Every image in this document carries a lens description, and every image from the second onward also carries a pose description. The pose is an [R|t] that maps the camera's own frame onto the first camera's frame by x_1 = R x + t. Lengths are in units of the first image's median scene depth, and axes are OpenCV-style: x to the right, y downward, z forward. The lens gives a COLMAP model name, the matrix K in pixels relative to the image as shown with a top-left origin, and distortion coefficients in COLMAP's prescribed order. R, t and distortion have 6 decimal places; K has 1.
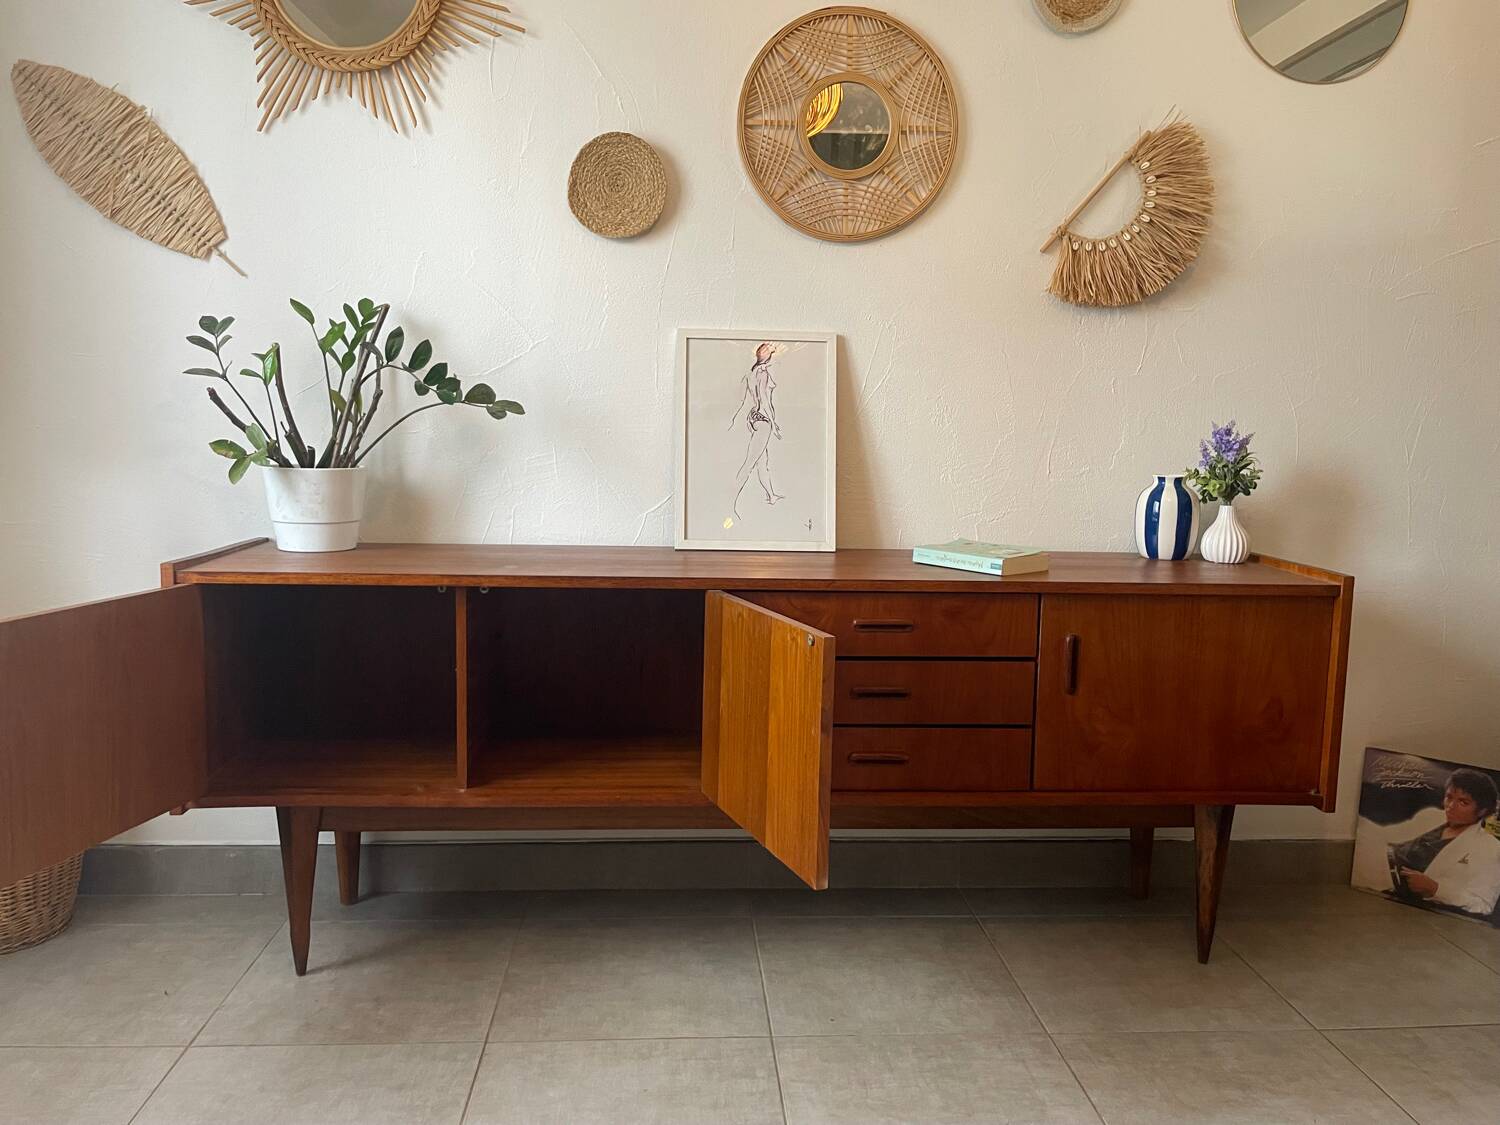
lens RADIAL K [[1168.5, 0, 754.2], [0, 1168.5, 548.8], [0, 0, 1]] dist [0.082310, -0.116819]
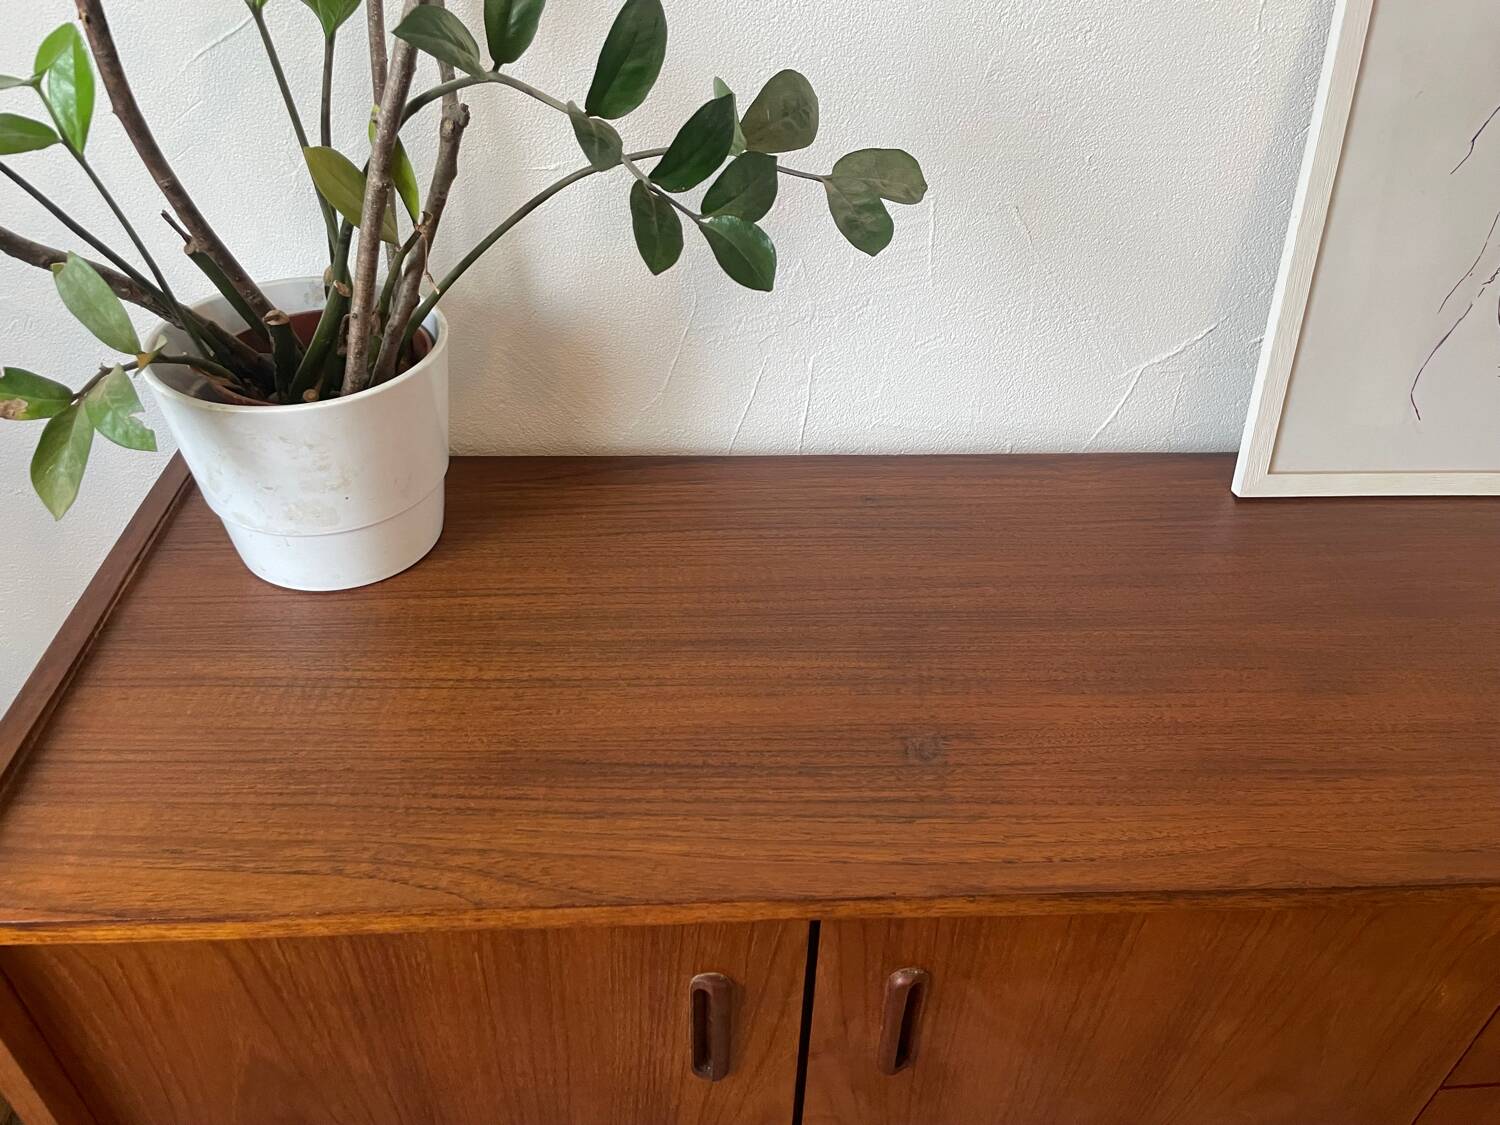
lens RADIAL K [[1168.5, 0, 759.5], [0, 1168.5, 560.6], [0, 0, 1]] dist [0.082310, -0.116819]
pose [[0.999842, 0.015927, -0.007904, -0.229241], [-0.009579, 0.857012, 0.515207, -0.186119], [0.014980, -0.515050, 0.857029, 0.659867]]
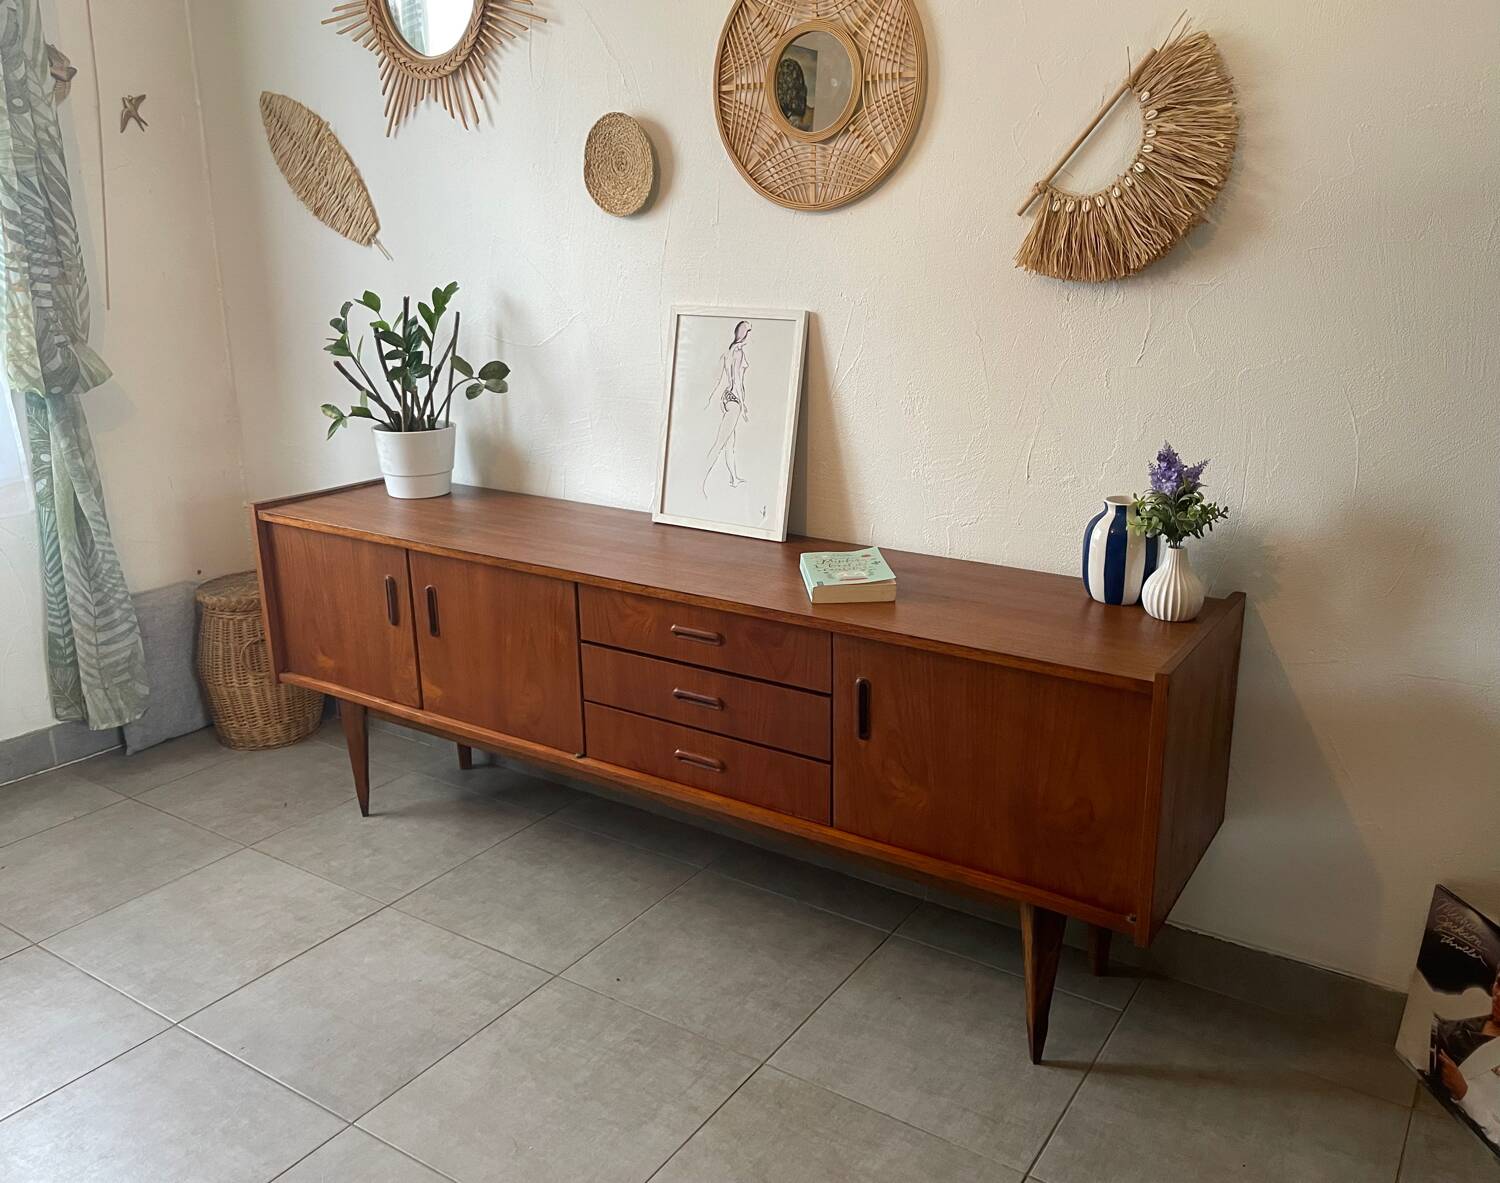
lens RADIAL K [[1231.9, 0, 777.4], [0, 1231.9, 571.0], [0, 0, 1]] dist [0.081265, -0.110431]
pose [[0.801616, 0.139811, -0.581262, 0.687861], [-0.046046, 0.983821, 0.173137, -0.156082], [0.596064, -0.112025, 0.795084, 0.181133]]
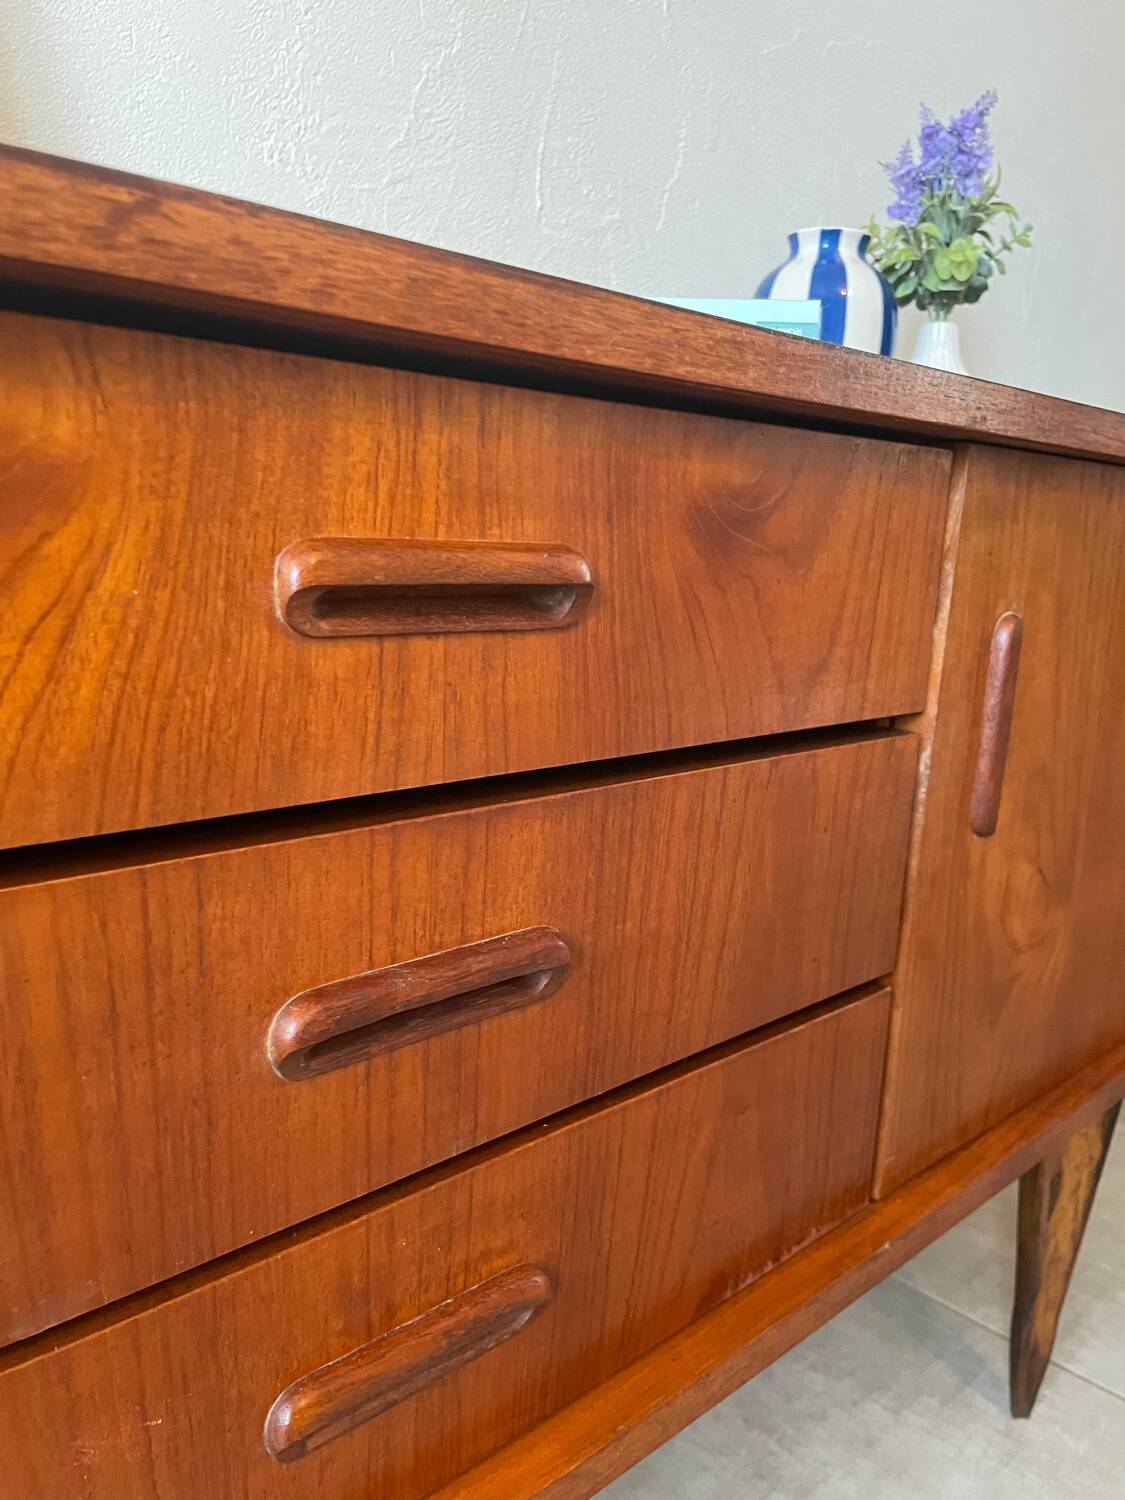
lens RADIAL K [[1168.5, 0, 546.8], [0, 1168.5, 751.0], [0, 0, 1]] dist [0.082310, -0.116819]
pose [[0.780668, -0.105043, 0.616054, 0.017617], [0.041629, 0.992324, 0.116447, 0.060742], [-0.623557, -0.065260, 0.779049, 0.766722]]
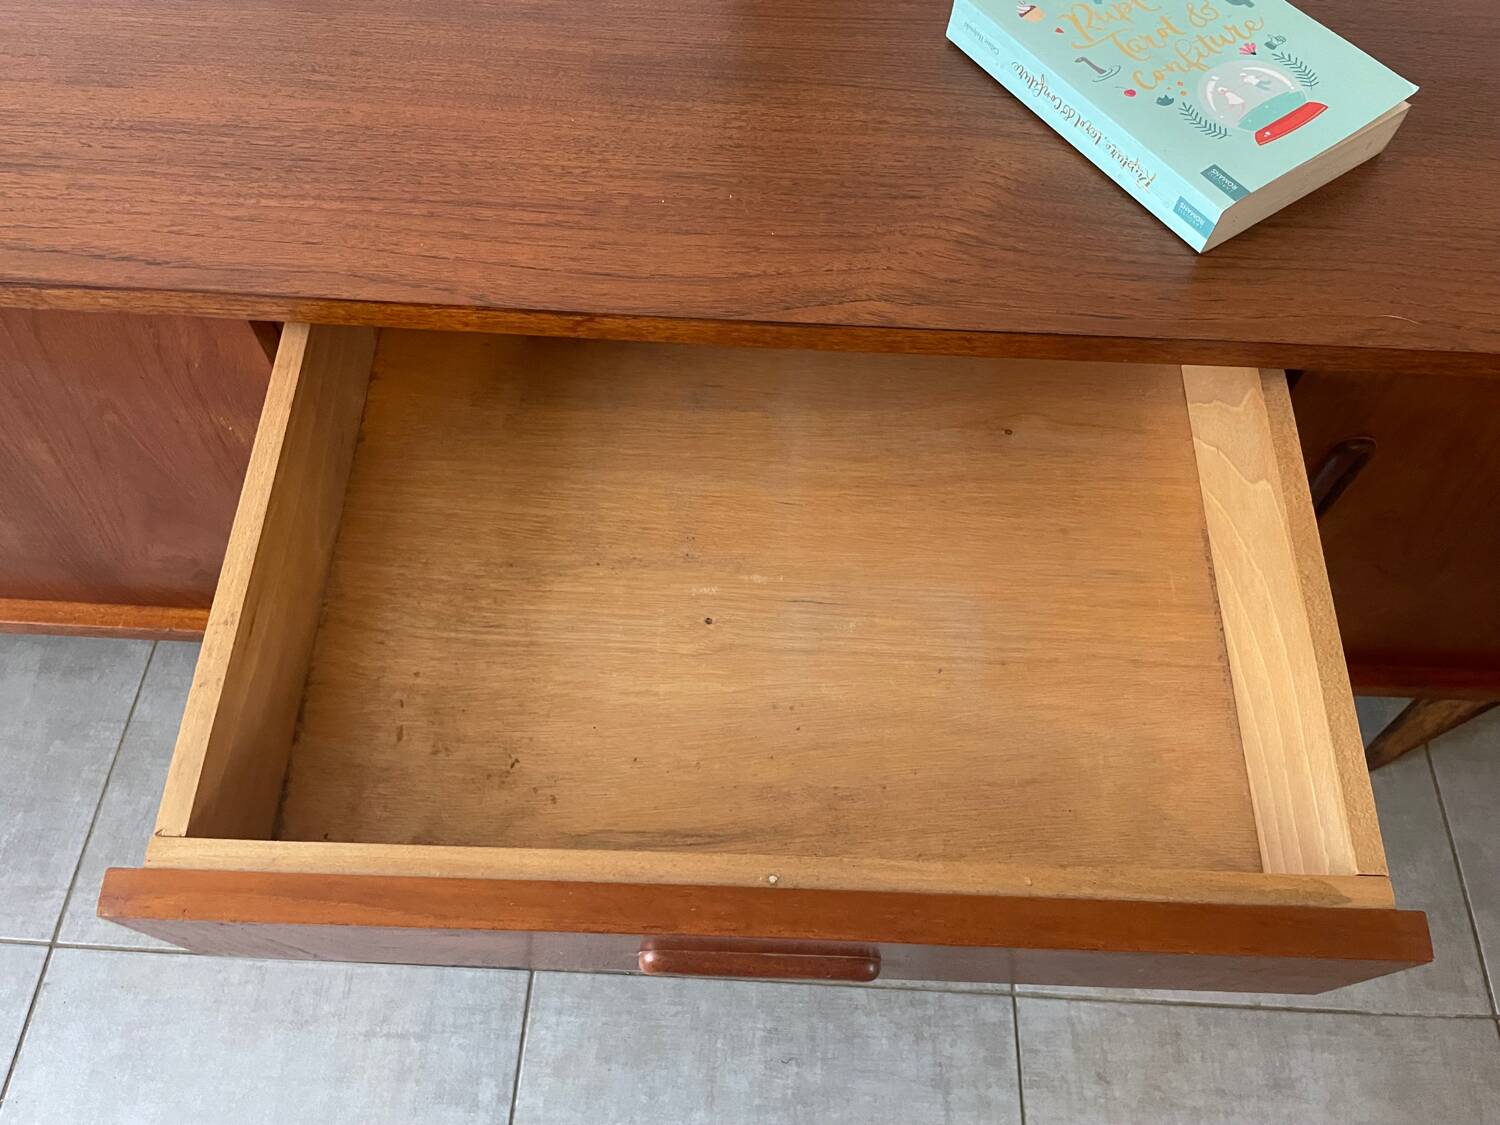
lens RADIAL K [[1168.5, 0, 751.7], [0, 1168.5, 569.4], [0, 0, 1]] dist [0.082310, -0.116819]
pose [[0.993246, 0.100323, -0.058287, 0.113811], [-0.014277, 0.604222, 0.796688, -0.145788], [0.115144, -0.790475, 0.601573, 0.679302]]
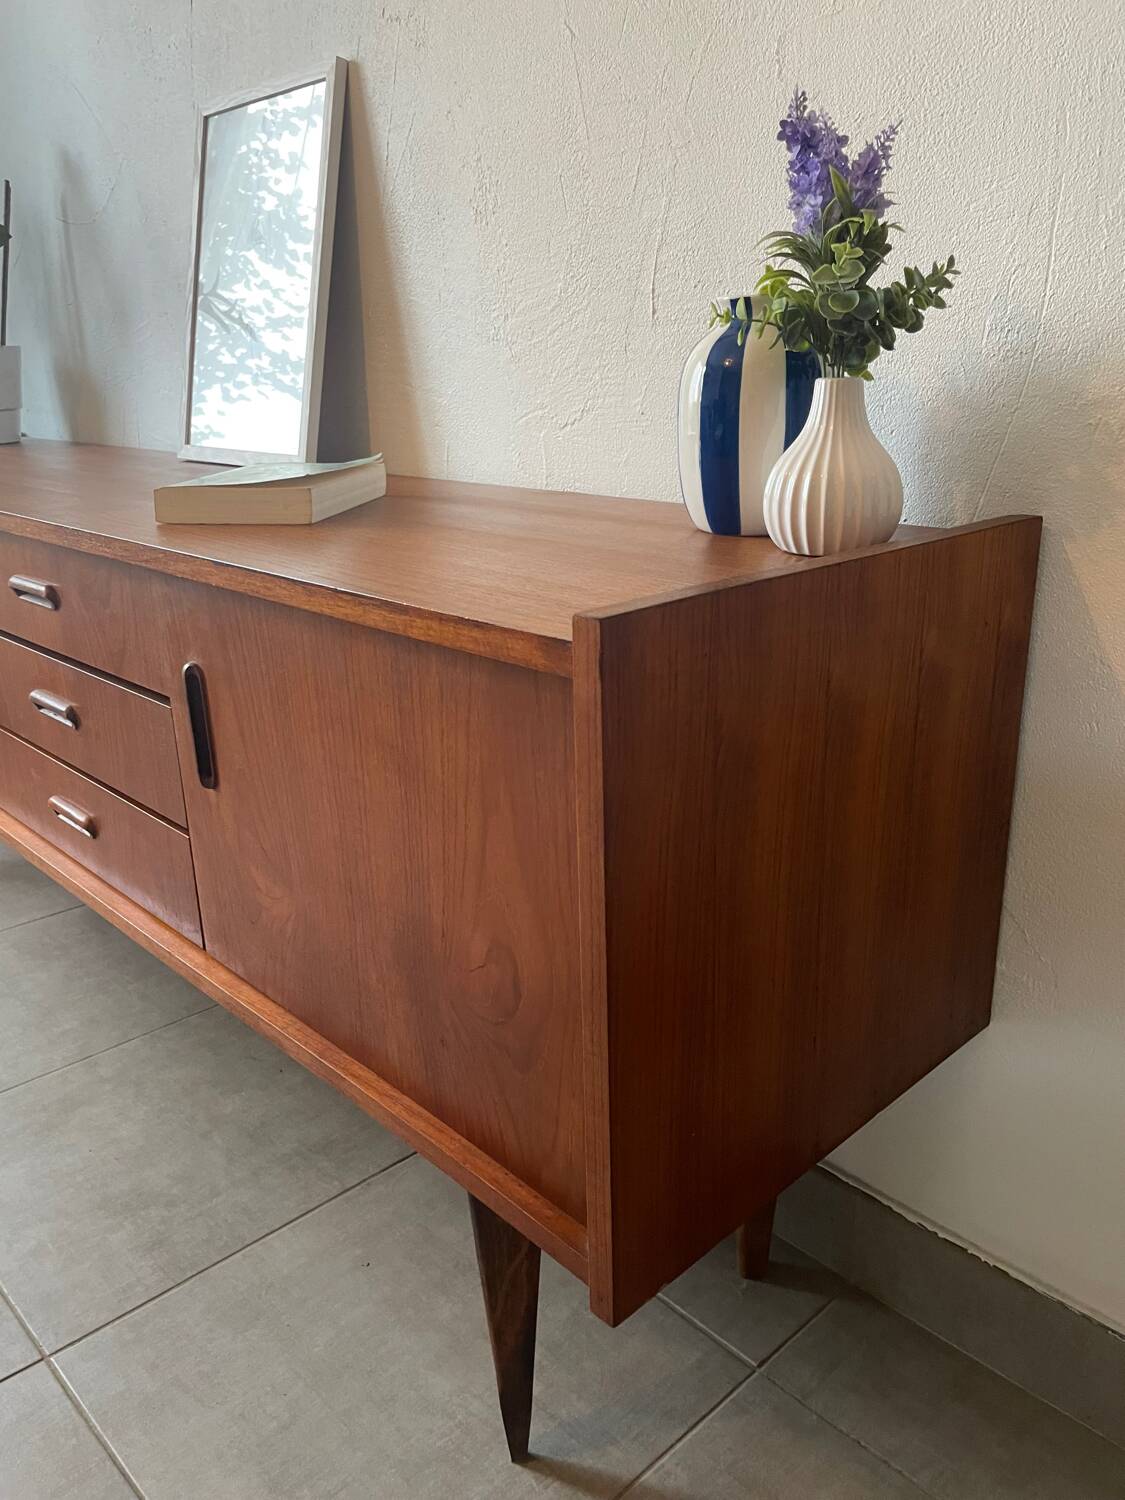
lens RADIAL K [[1168.5, 0, 555.8], [0, 1168.5, 746.8], [0, 0, 1]] dist [0.082310, -0.116819]
pose [[0.628316, 0.214593, -0.747776, 0.636302], [-0.054706, 0.971011, 0.232690, -0.008812], [0.776033, -0.105295, 0.621841, 0.736788]]
